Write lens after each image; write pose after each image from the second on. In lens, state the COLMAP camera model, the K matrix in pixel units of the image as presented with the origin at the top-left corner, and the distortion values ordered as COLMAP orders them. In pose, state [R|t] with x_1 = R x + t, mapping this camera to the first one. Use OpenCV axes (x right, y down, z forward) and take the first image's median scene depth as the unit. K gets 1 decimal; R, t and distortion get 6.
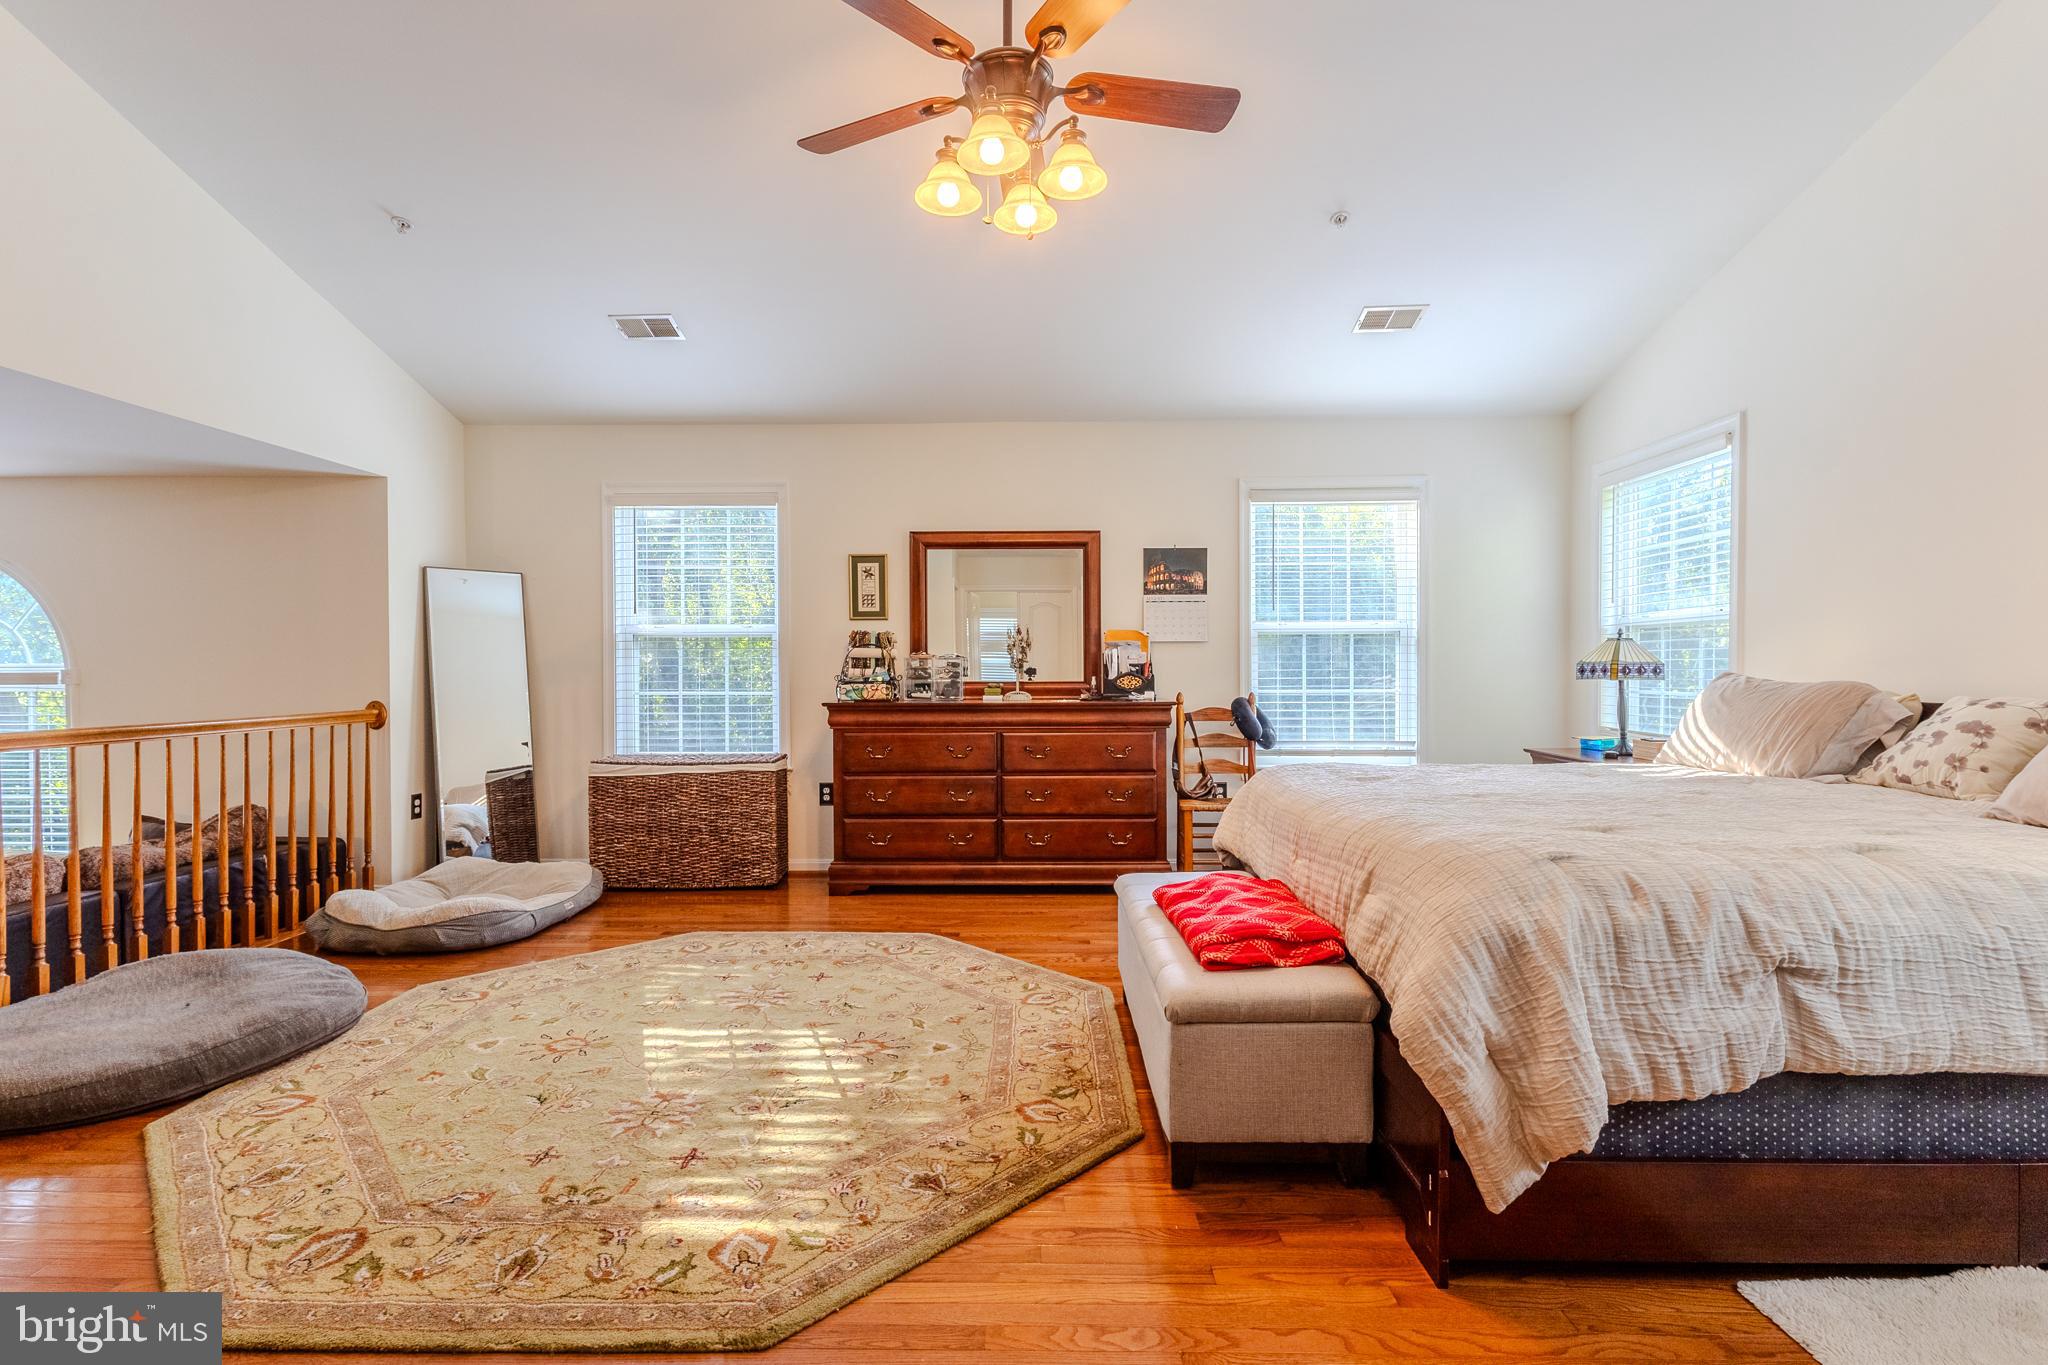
lens RADIAL K [[948.5, 0, 1025.5], [0, 948.5, 675.0], [0, 0, 1]] dist [0.003852, 0.000652]
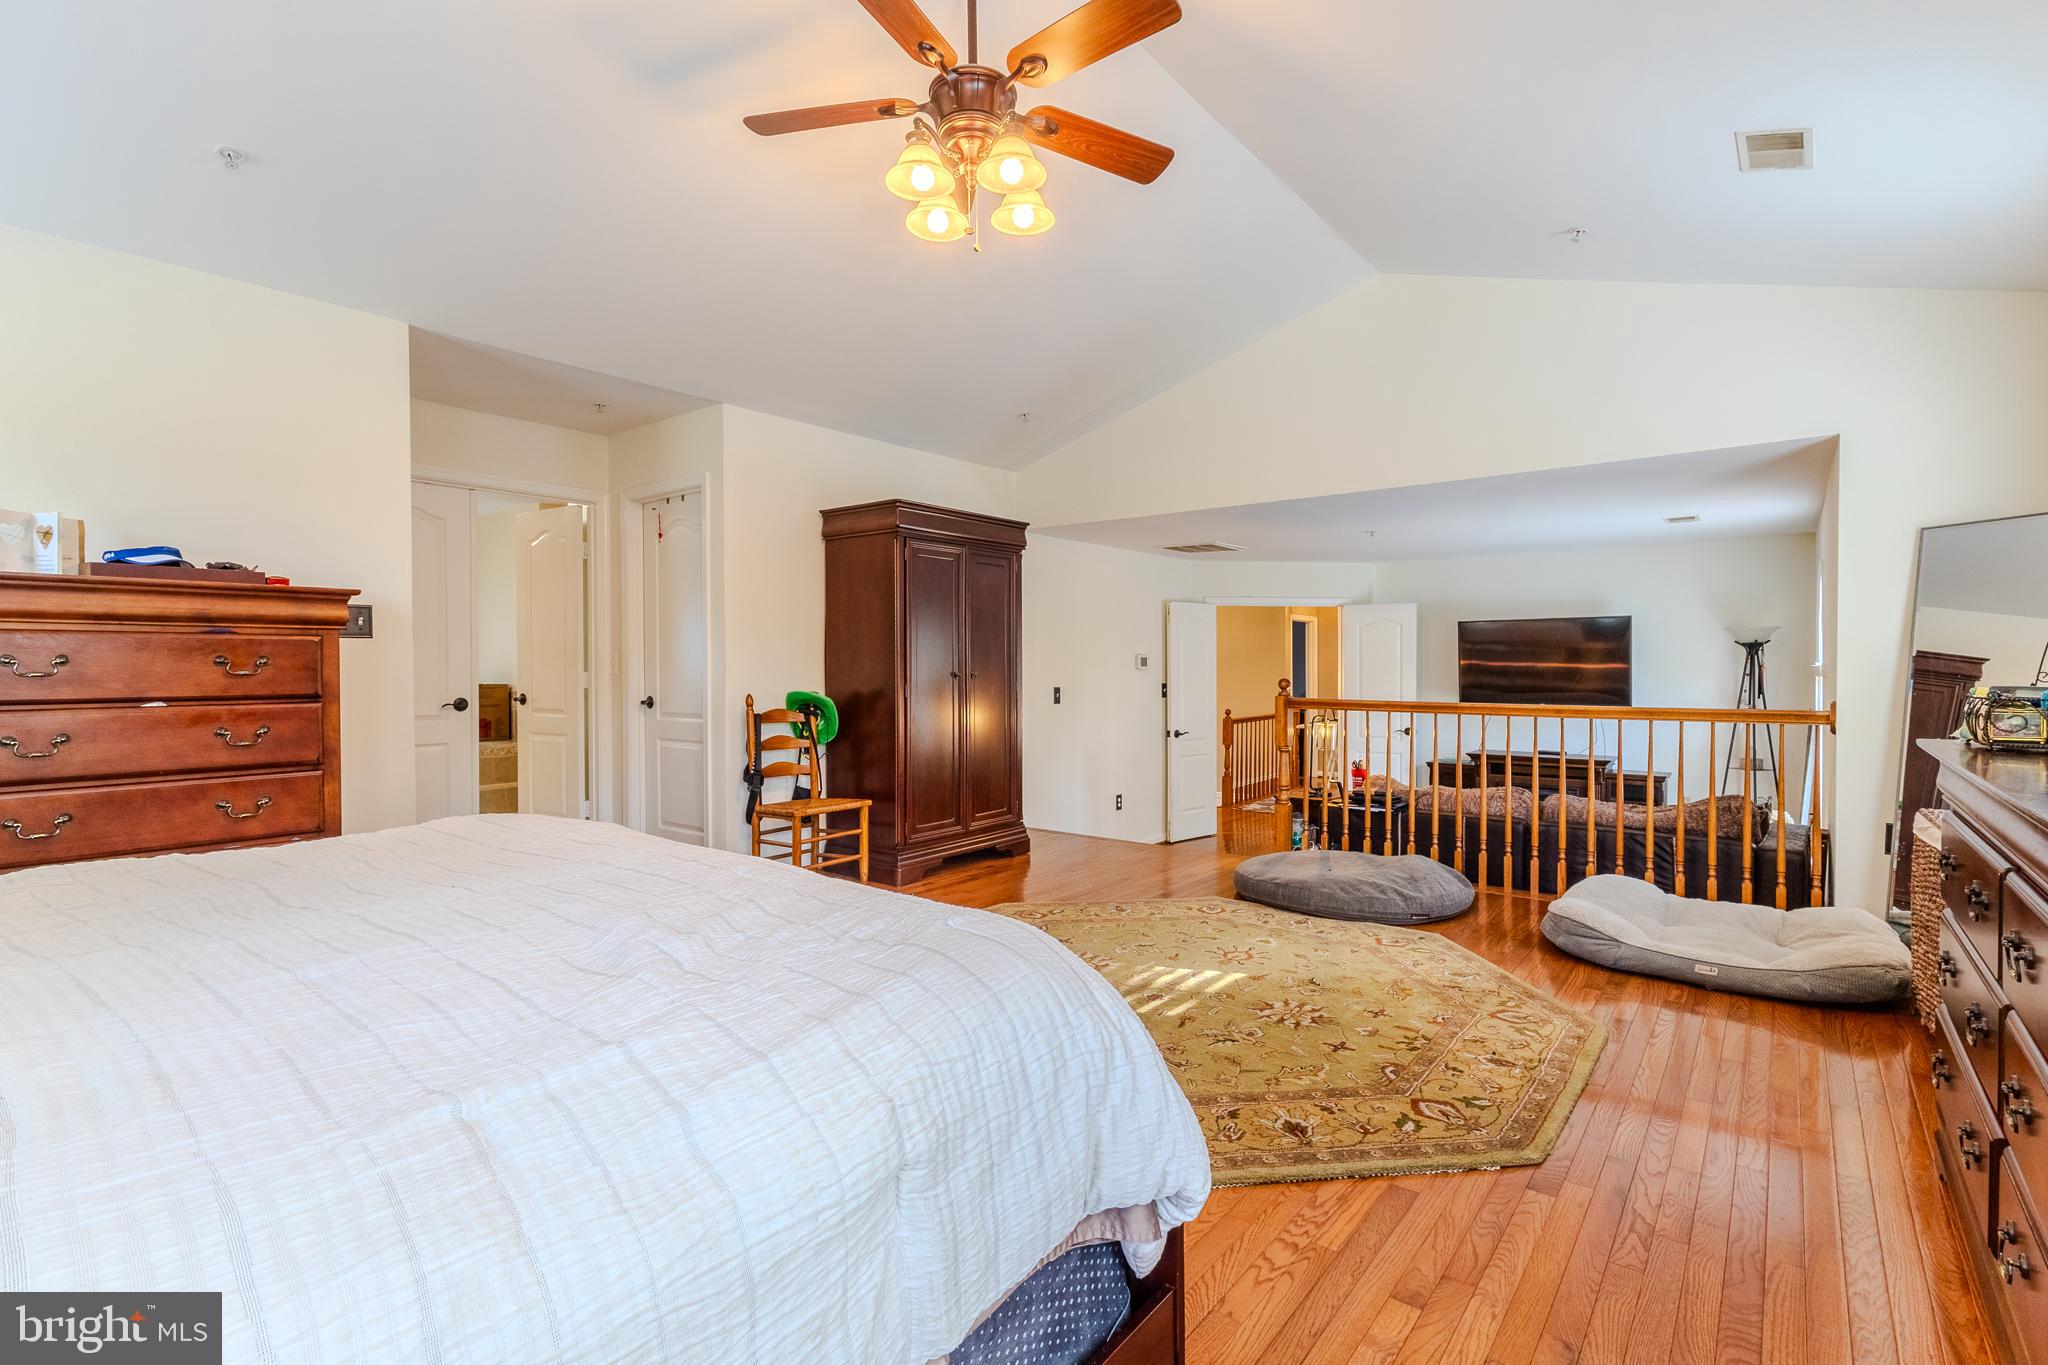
lens RADIAL K [[948.5, 0, 1025.5], [0, 948.5, 675.0], [0, 0, 1]] dist [0.003852, 0.000652]
pose [[-0.629610, 0.006966, -0.776880, 0.655485], [-0.003164, 0.999929, 0.011531, -0.010446], [0.776905, 0.009718, -0.629543, 1.460699]]
